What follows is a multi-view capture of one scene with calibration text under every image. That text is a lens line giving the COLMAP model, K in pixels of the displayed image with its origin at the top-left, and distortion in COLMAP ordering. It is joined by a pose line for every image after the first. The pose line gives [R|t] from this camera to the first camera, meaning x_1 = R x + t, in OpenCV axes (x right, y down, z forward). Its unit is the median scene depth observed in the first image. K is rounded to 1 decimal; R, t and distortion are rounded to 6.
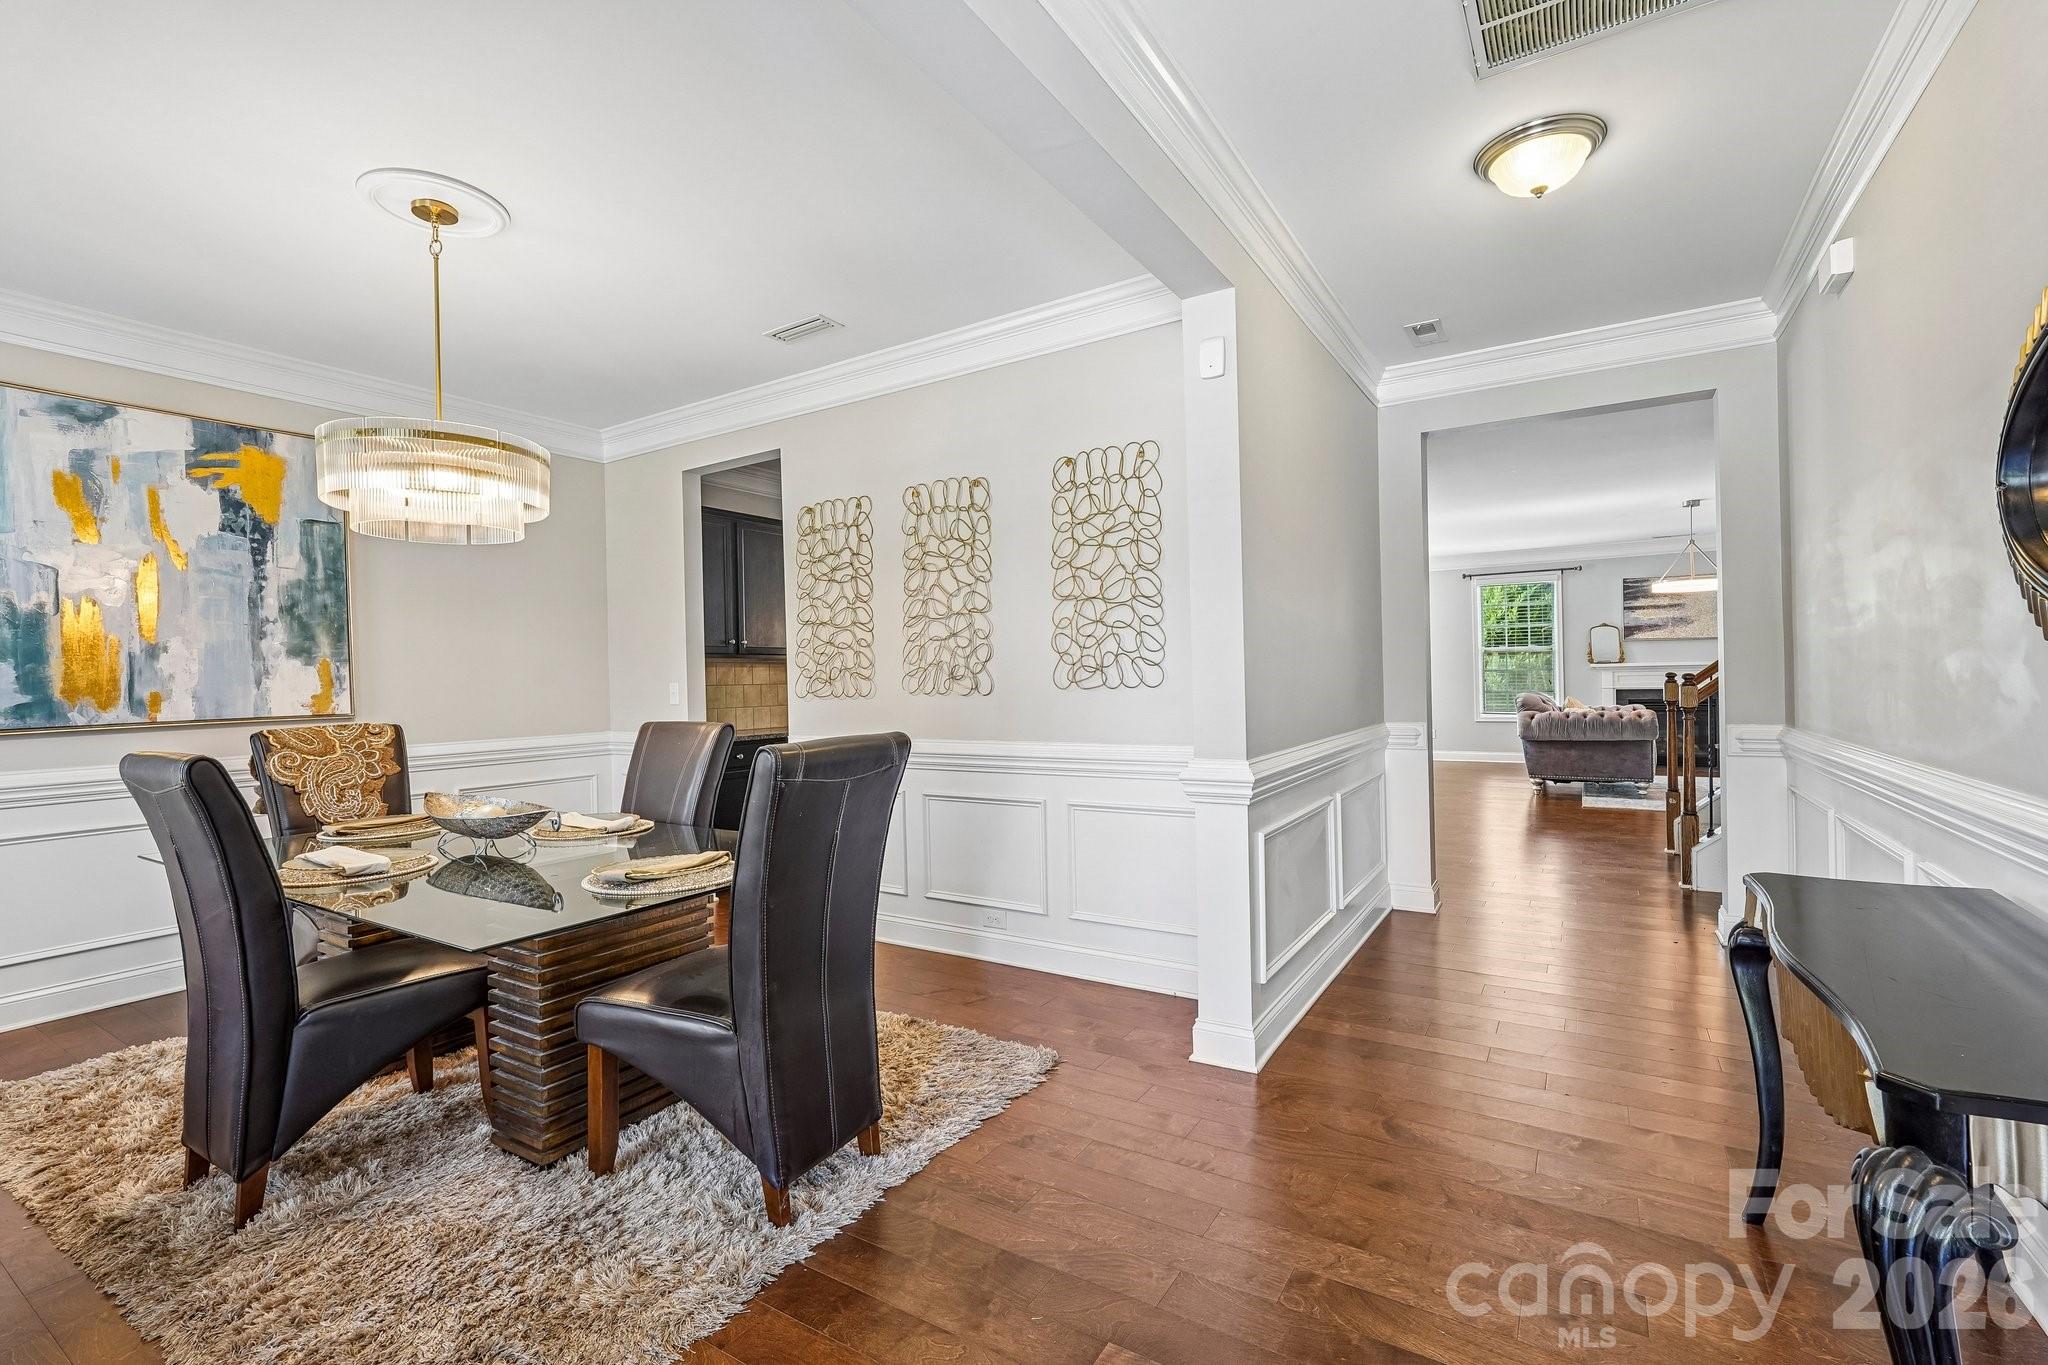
lens RADIAL K [[897.3, 0, 1027.3], [0, 897.3, 685.8], [0, 0, 1]] dist [-0.014176, 0.007382]
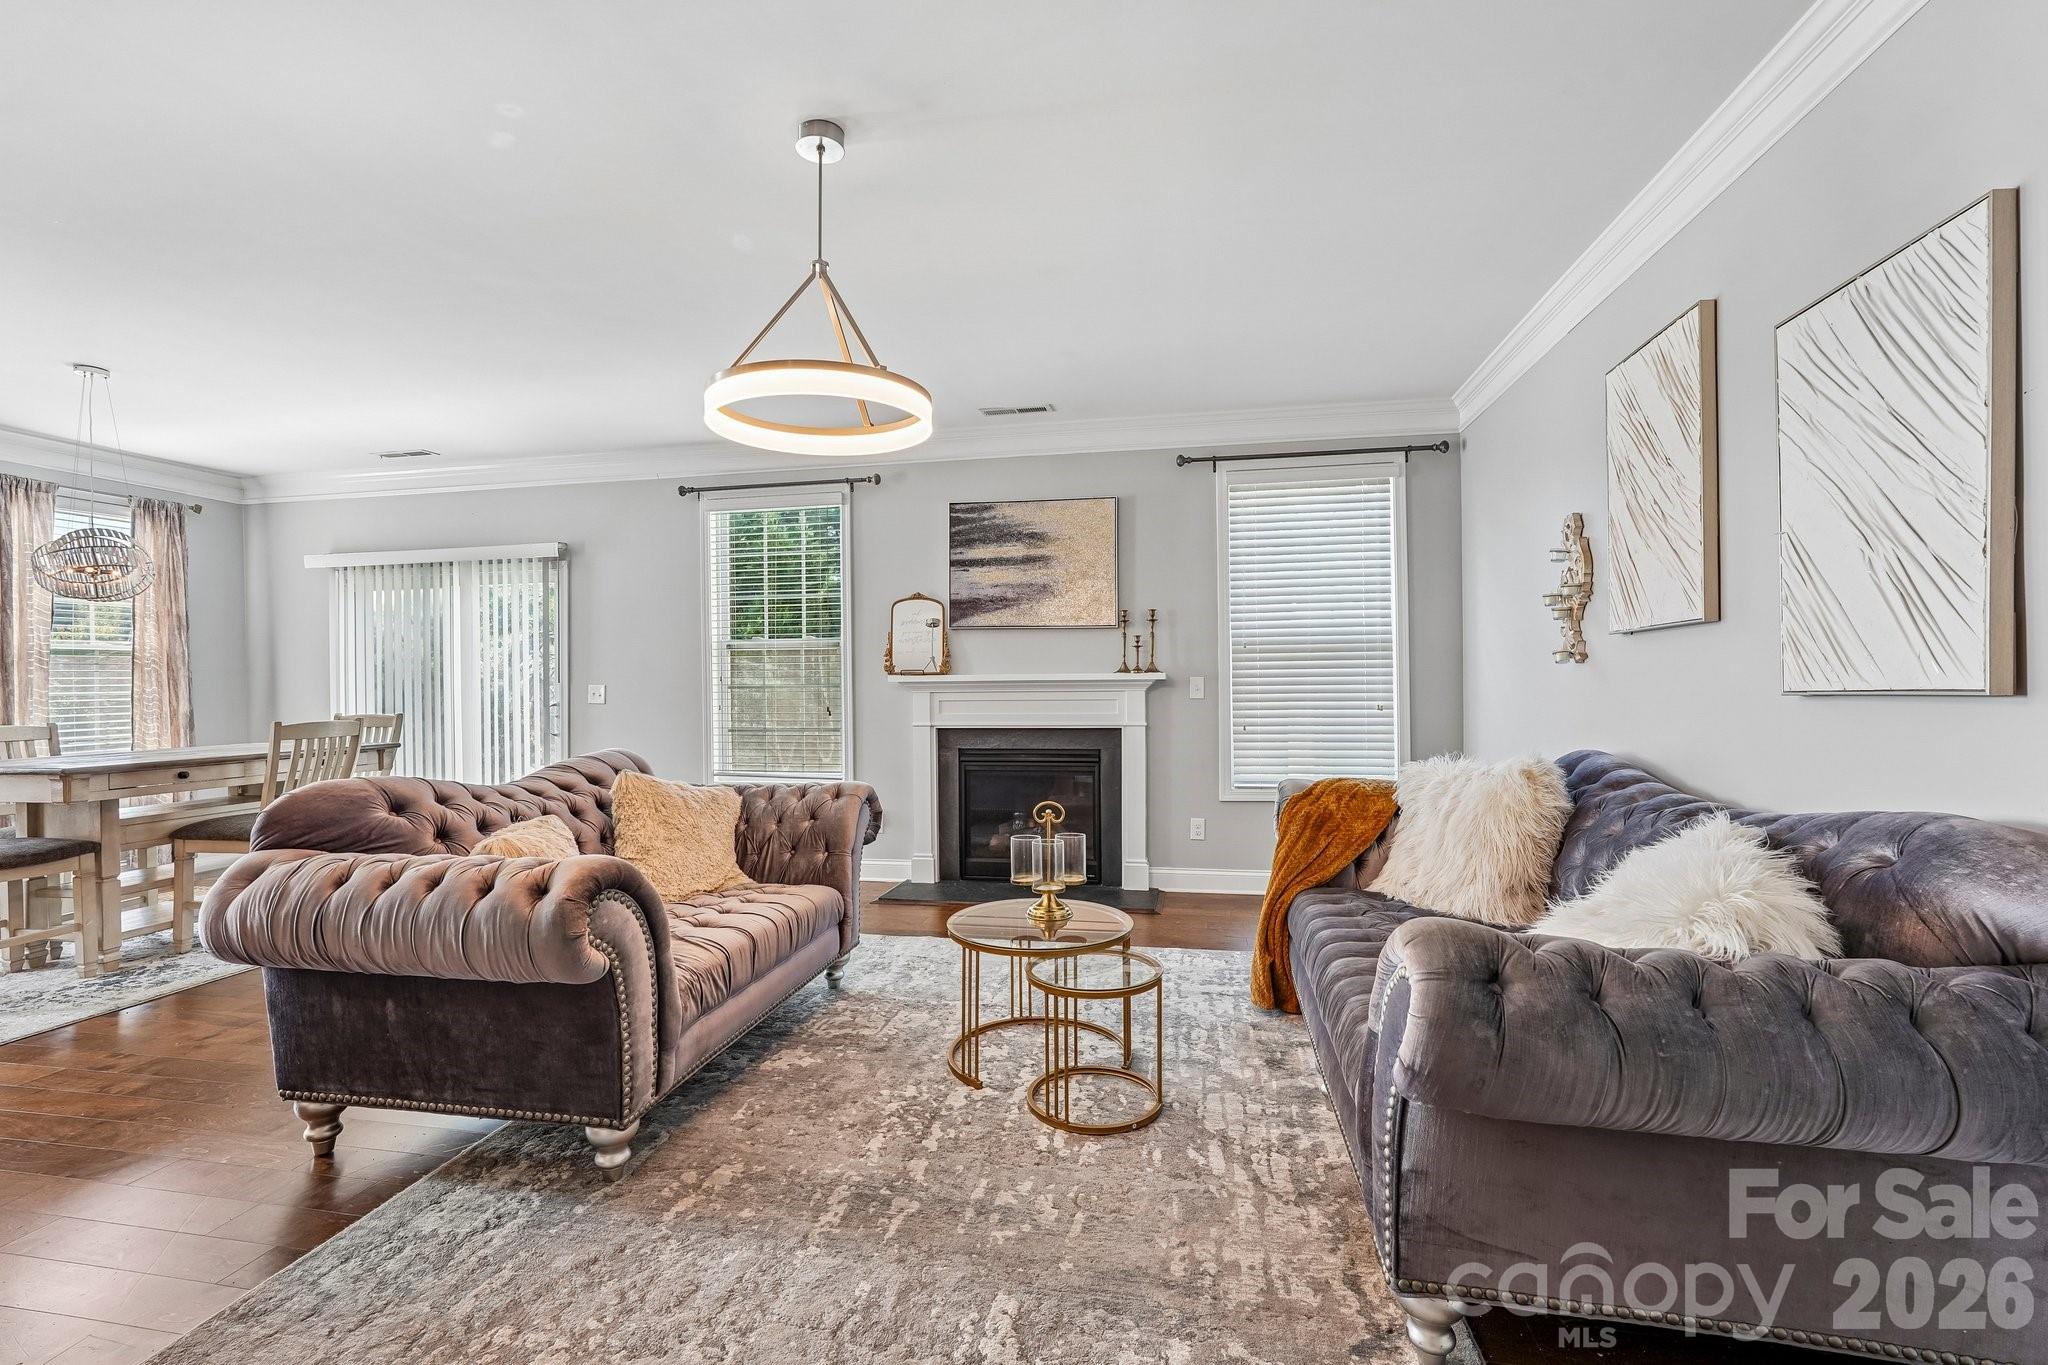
lens RADIAL K [[897.3, 0, 1023.2], [0, 897.3, 678.0], [0, 0, 1]] dist [-0.014176, 0.007382]
pose [[0.936722, 0.011376, 0.349890, 0.533403], [-0.007639, 0.999898, -0.012059, -0.018222], [-0.349991, 0.008623, 0.936713, 0.526282]]
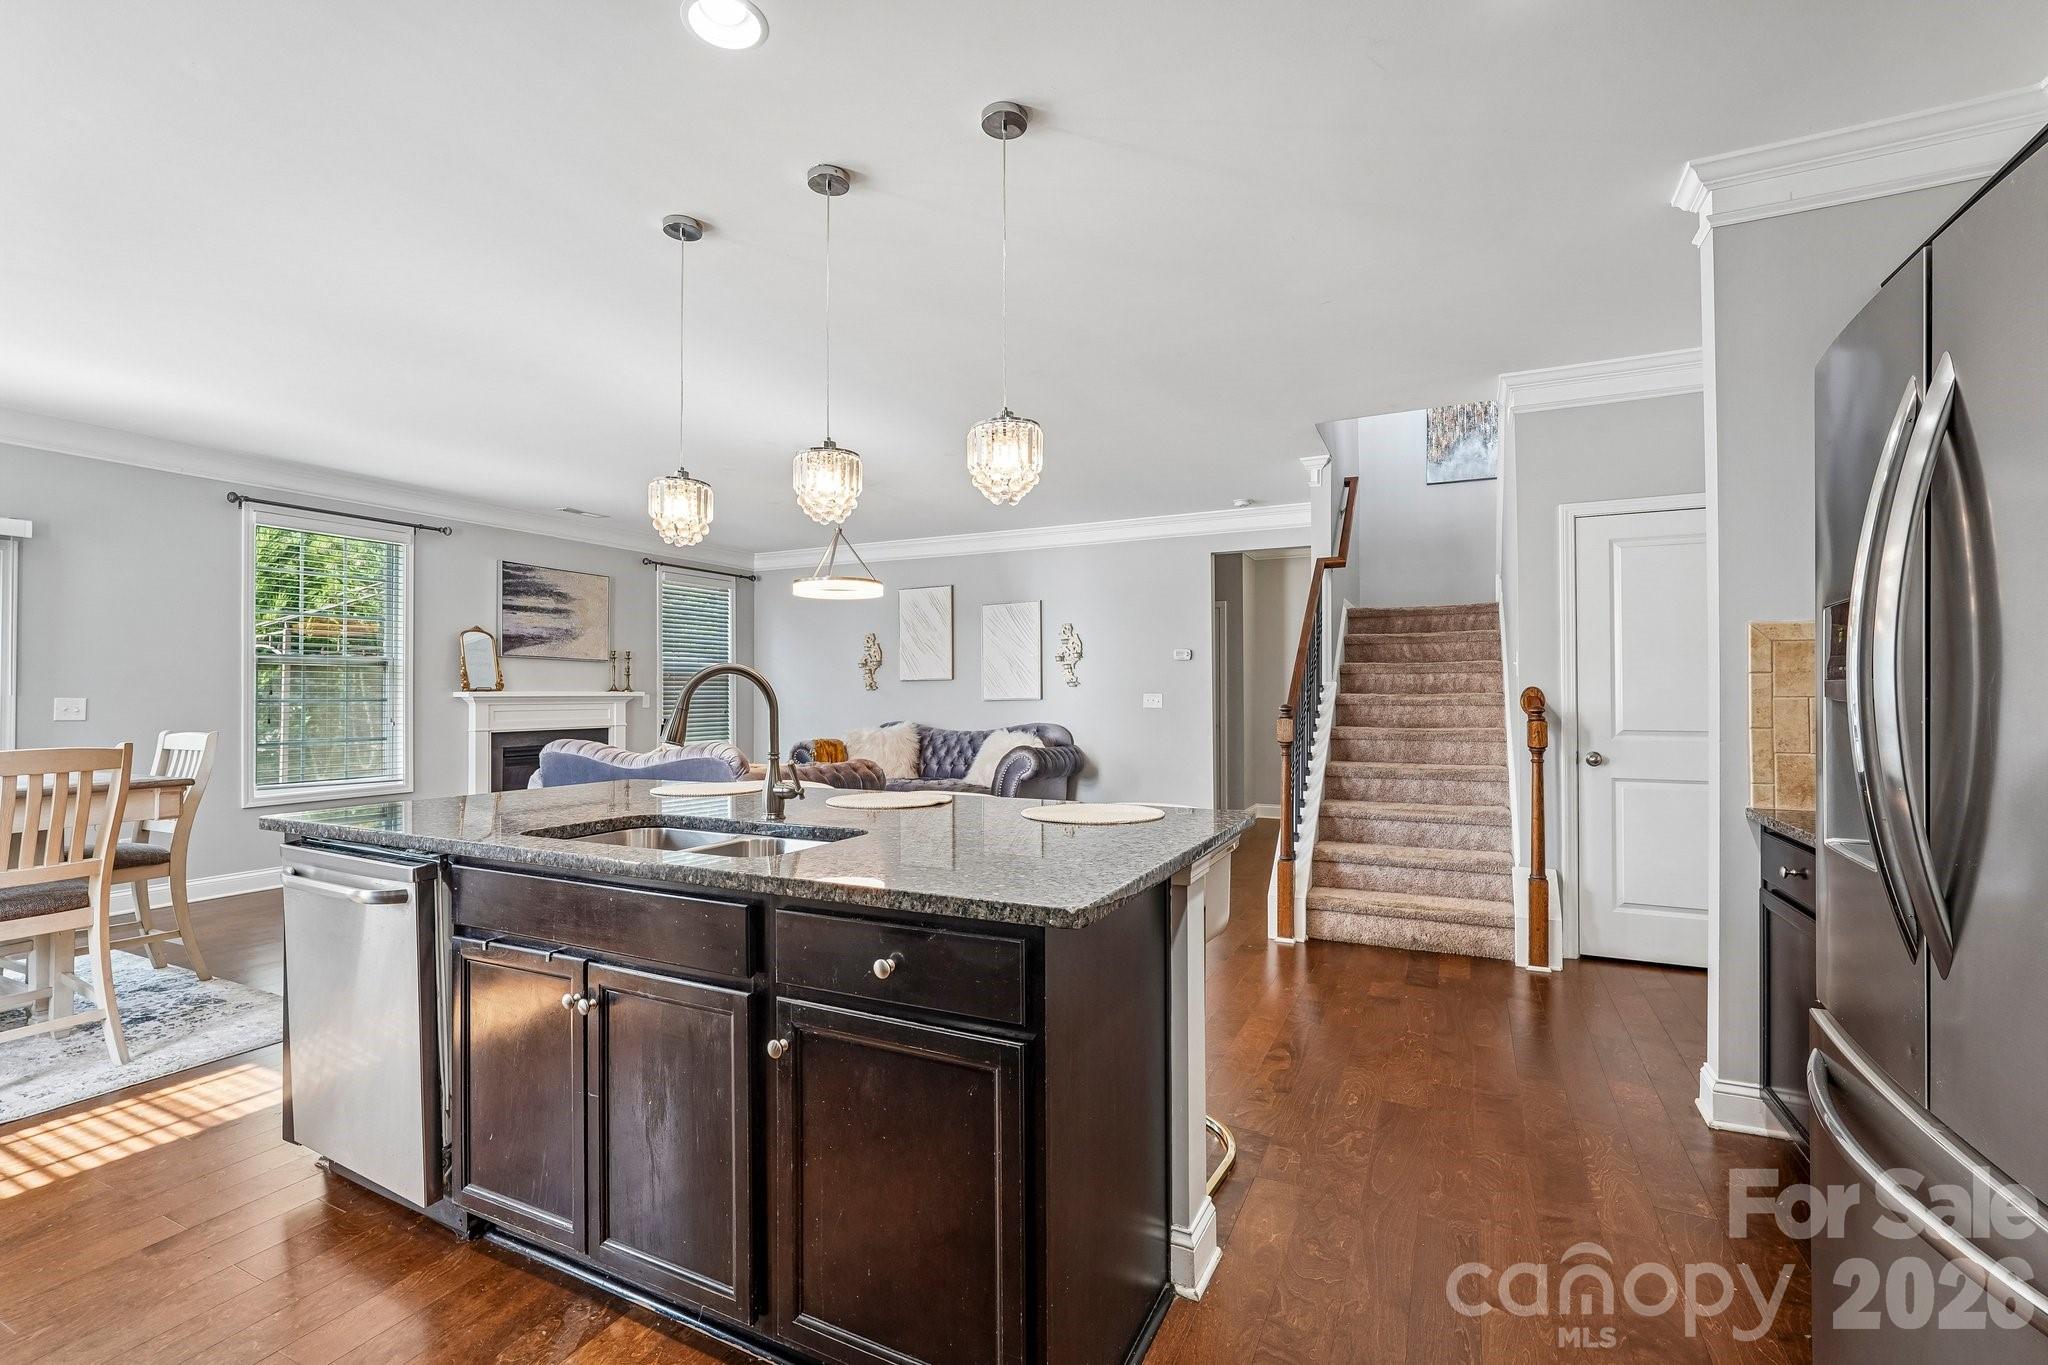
lens RADIAL K [[897.3, 0, 1016.4], [0, 897.3, 679.5], [0, 0, 1]] dist [-0.014176, 0.007382]
pose [[-0.094039, 0.039355, 0.994790, -0.006205], [0.012319, 0.999188, -0.038365, -0.004943], [-0.995492, 0.008648, -0.094447, 0.692849]]
